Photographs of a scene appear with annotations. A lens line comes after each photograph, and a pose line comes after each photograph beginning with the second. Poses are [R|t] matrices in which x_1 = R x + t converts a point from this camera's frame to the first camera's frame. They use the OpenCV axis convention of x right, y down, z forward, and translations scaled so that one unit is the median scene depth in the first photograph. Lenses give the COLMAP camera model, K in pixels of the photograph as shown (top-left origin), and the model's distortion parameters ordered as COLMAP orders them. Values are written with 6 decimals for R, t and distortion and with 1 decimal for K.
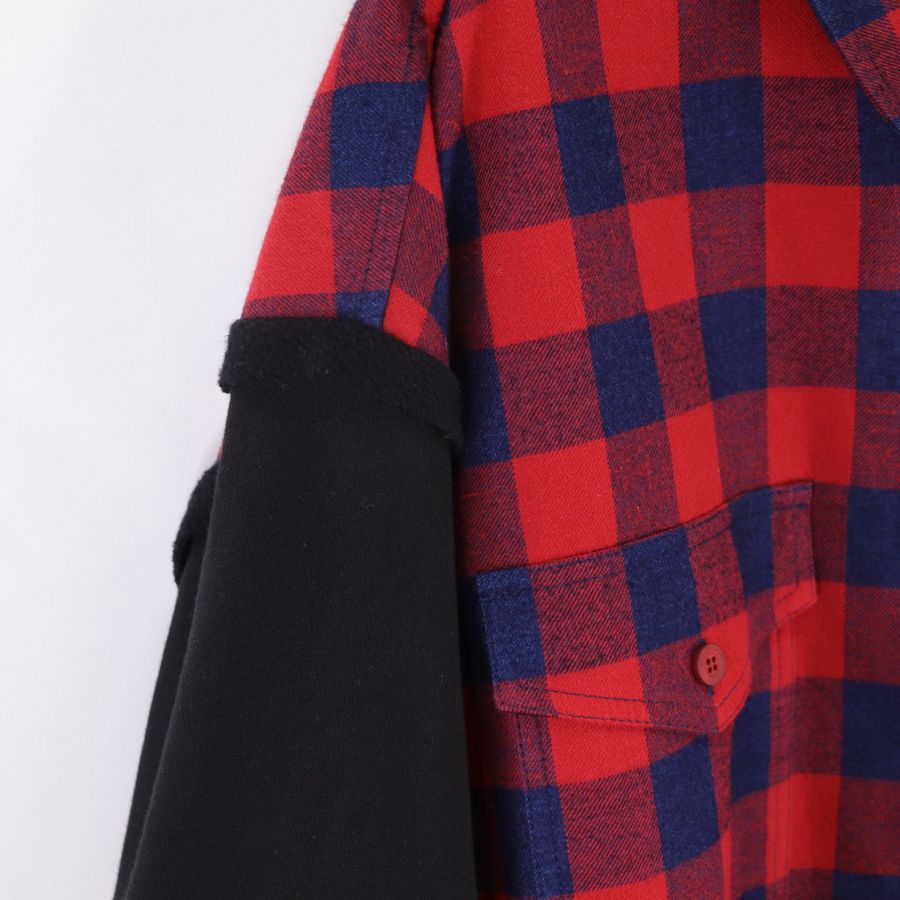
lens RADIAL K [[2749.0, 0, 450.0], [0, 2749.0, 450.0], [0, 0, 1]] dist [0.044761, 1.766773]
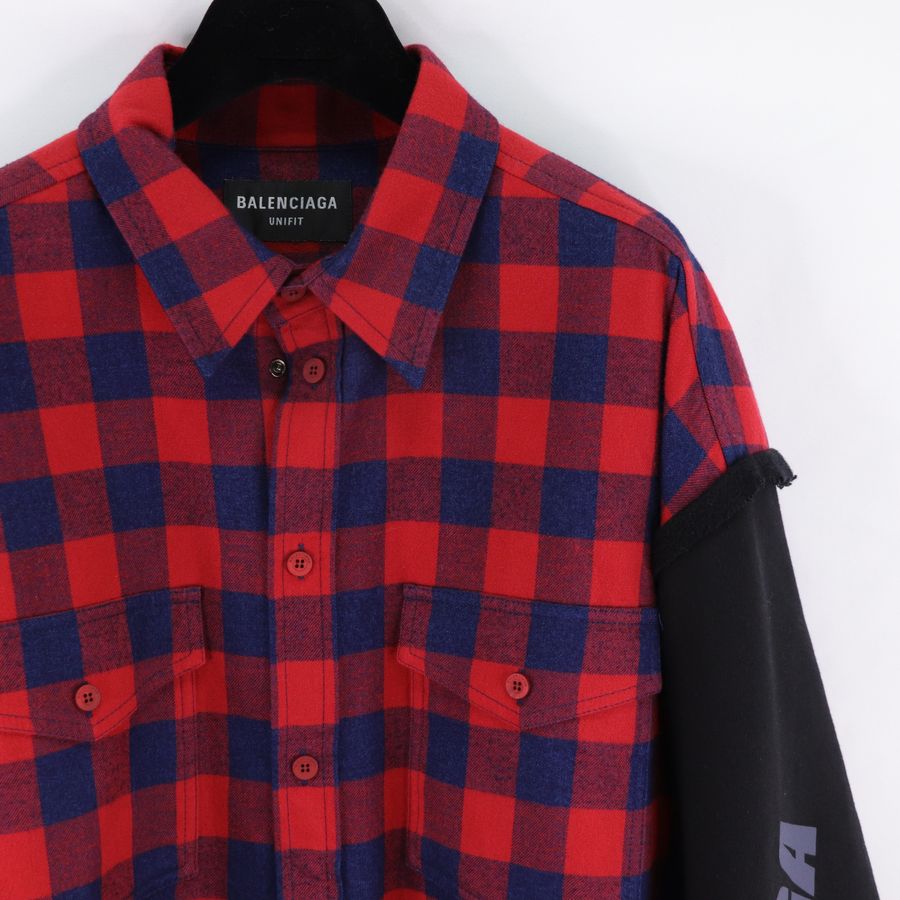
lens RADIAL K [[1941.4, 0, 450.0], [0, 1941.4, 450.0], [0, 0, 1]] dist [0.009378, 0.278590]
pose [[0.978290, 0.019394, -0.206333, 0.520055], [-0.033462, 0.997330, -0.064911, 0.001021], [0.204524, 0.070406, 0.976326, -0.063620]]
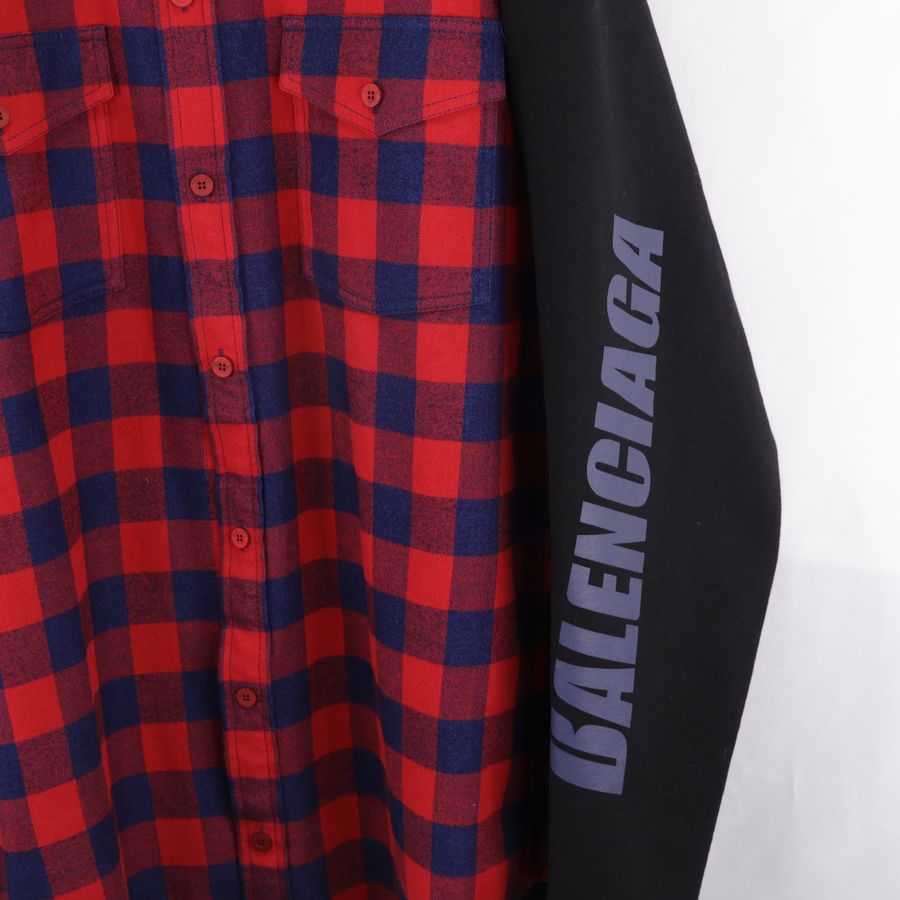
lens RADIAL K [[1695.4, 0, 450.0], [0, 1695.4, 450.0], [0, 0, 1]] dist [-0.034027, 0.108882]
pose [[0.940608, 0.046176, -0.336340, 0.748716], [-0.013141, 0.994917, 0.099841, 0.178629], [0.339240, -0.089491, 0.936433, 0.035450]]
